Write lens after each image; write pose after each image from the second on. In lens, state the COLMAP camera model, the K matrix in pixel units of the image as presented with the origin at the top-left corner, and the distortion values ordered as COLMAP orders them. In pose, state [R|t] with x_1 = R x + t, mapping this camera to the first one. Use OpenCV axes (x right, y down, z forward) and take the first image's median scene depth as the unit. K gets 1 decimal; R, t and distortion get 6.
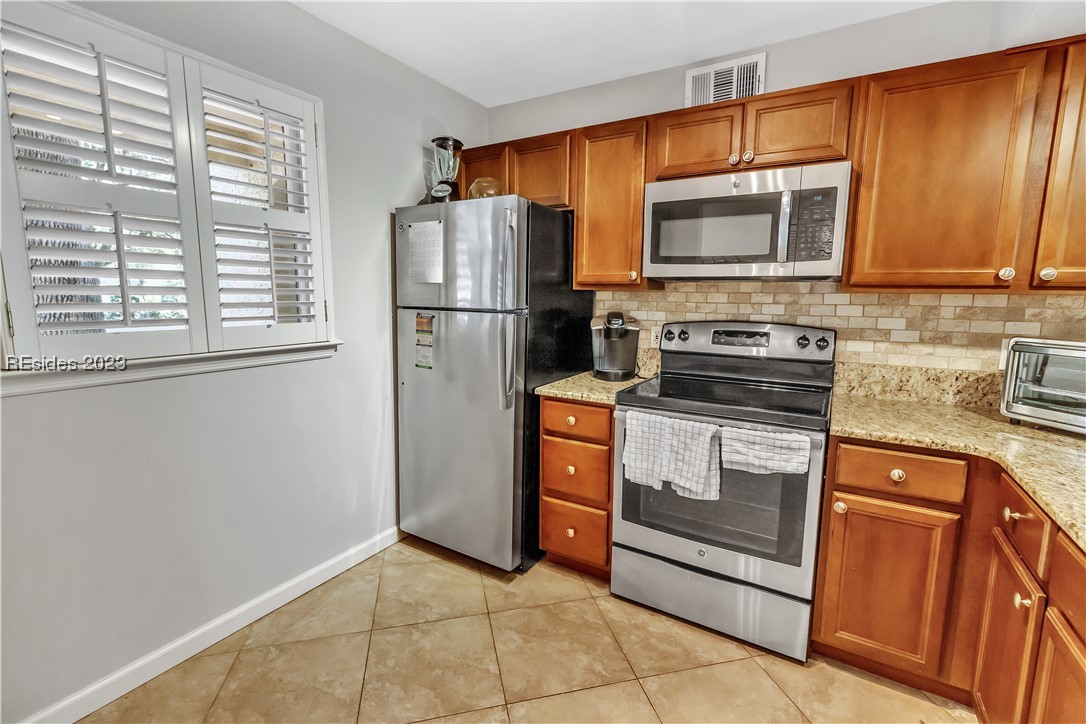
lens RADIAL K [[485.4, 0, 543.5], [0, 485.4, 355.3], [0, 0, 1]] dist [0.002269, 0.000558]
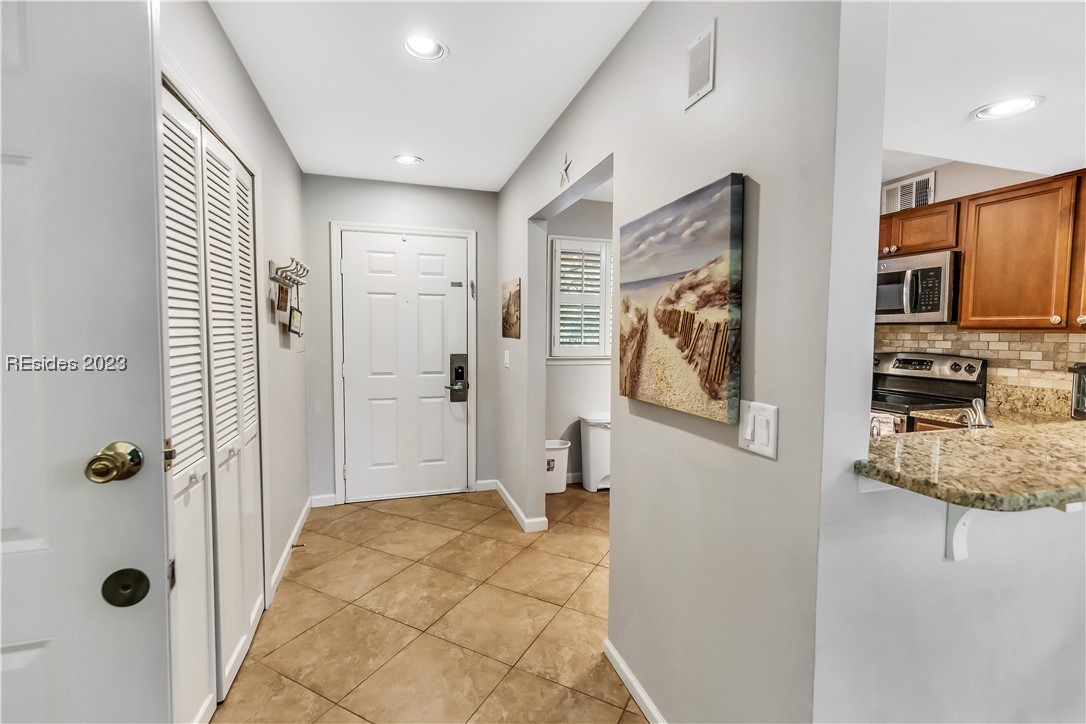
lens RADIAL K [[485.4, 0, 547.9], [0, 485.4, 356.1], [0, 0, 1]] dist [0.002269, 0.000558]
pose [[0.760384, 0.032093, -0.648680, 0.569927], [-0.087850, 0.994682, -0.053766, 0.124224], [0.643505, 0.097870, 0.759160, -0.866715]]
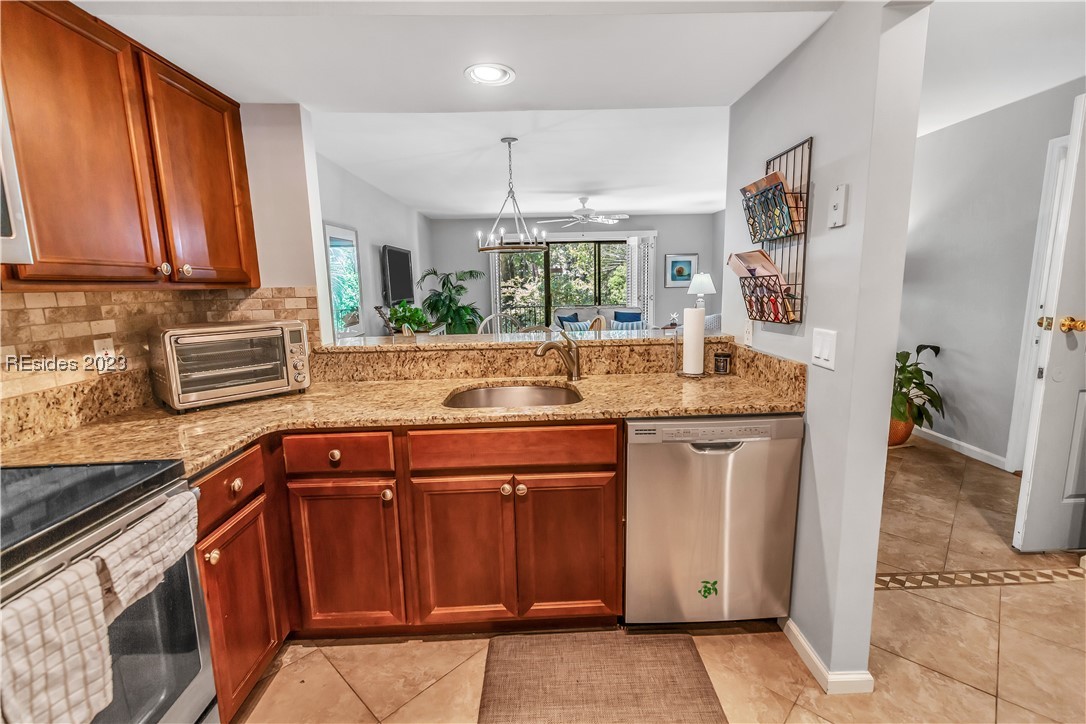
lens RADIAL K [[485.4, 0, 545.9], [0, 485.4, 355.7], [0, 0, 1]] dist [0.002269, 0.000558]
pose [[-0.547270, -0.123140, 0.827848, -0.246792], [0.128257, 0.965096, 0.228343, -0.095495], [-0.827070, 0.231143, -0.512374, 0.701104]]
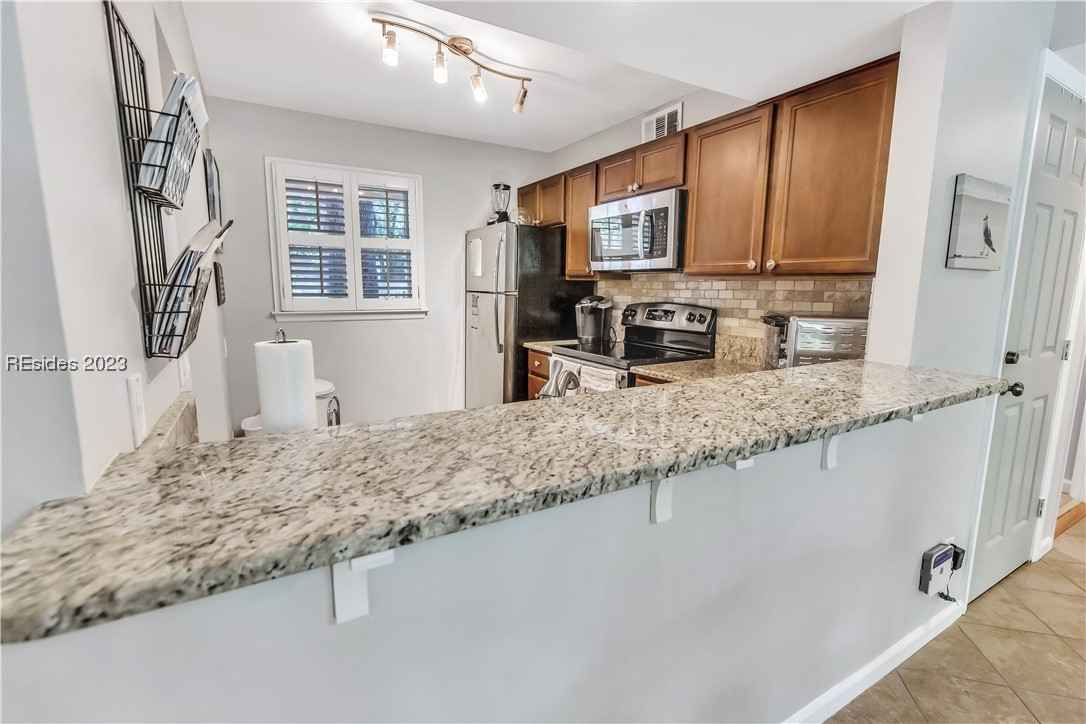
lens RADIAL K [[485.4, 0, 546.0], [0, 485.4, 357.2], [0, 0, 1]] dist [0.002269, 0.000558]
pose [[0.879696, 0.068939, -0.470512, 0.851893], [-0.063886, 0.997599, 0.026722, 0.073451], [0.471225, 0.006552, 0.881989, -0.378893]]
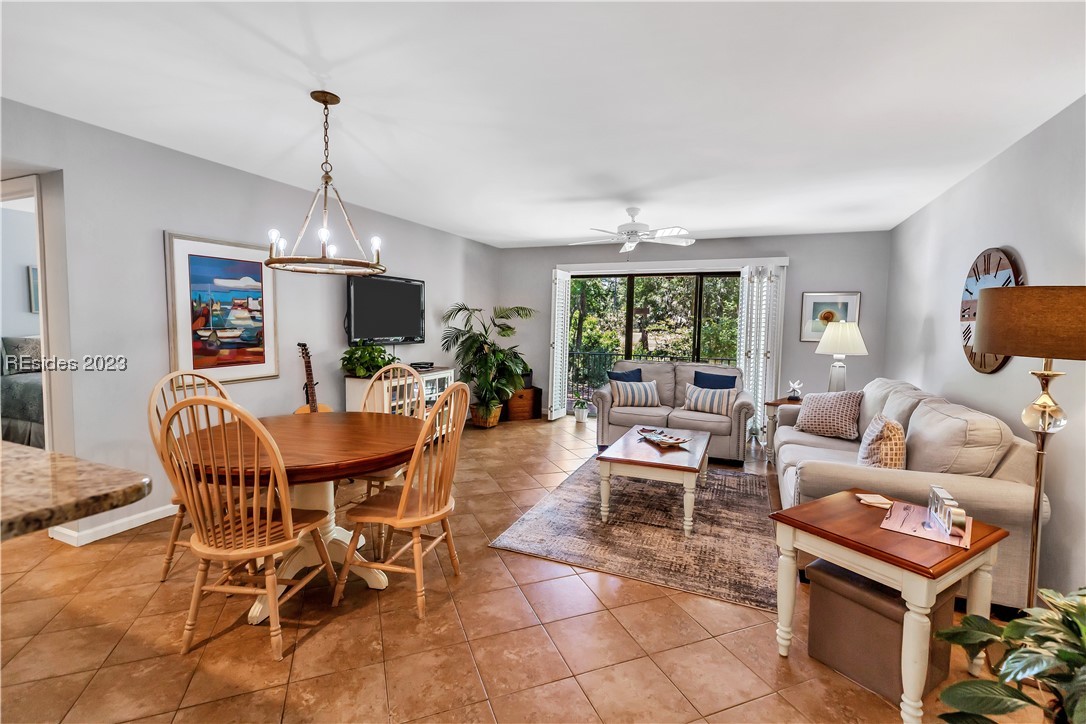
lens RADIAL K [[485.4, 0, 544.2], [0, 485.4, 359.0], [0, 0, 1]] dist [0.002269, 0.000558]
pose [[-0.142923, -0.083846, 0.986176, 0.160890], [0.110533, 0.988820, 0.100090, 0.083461], [-0.983542, 0.123310, -0.132058, -0.595635]]
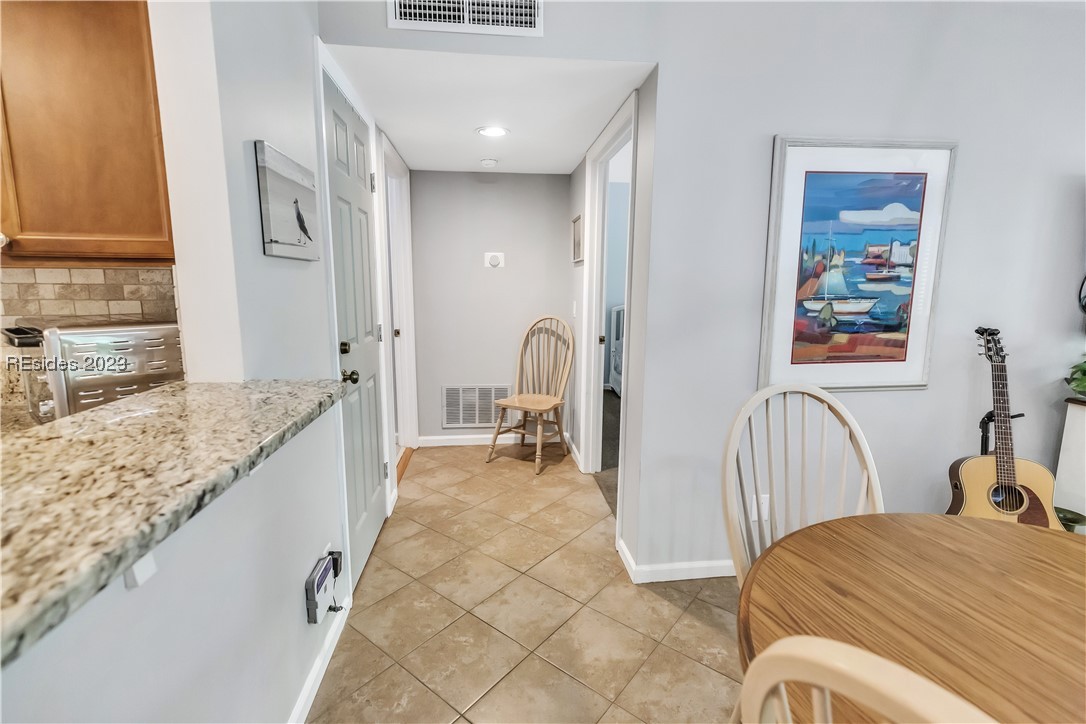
lens RADIAL K [[485.4, 0, 544.7], [0, 485.4, 354.6], [0, 0, 1]] dist [0.002269, 0.000558]
pose [[0.786672, -0.094593, 0.610082, 0.923437], [0.080700, 0.995469, 0.050287, 0.039742], [-0.612074, 0.009674, 0.790741, -0.131835]]
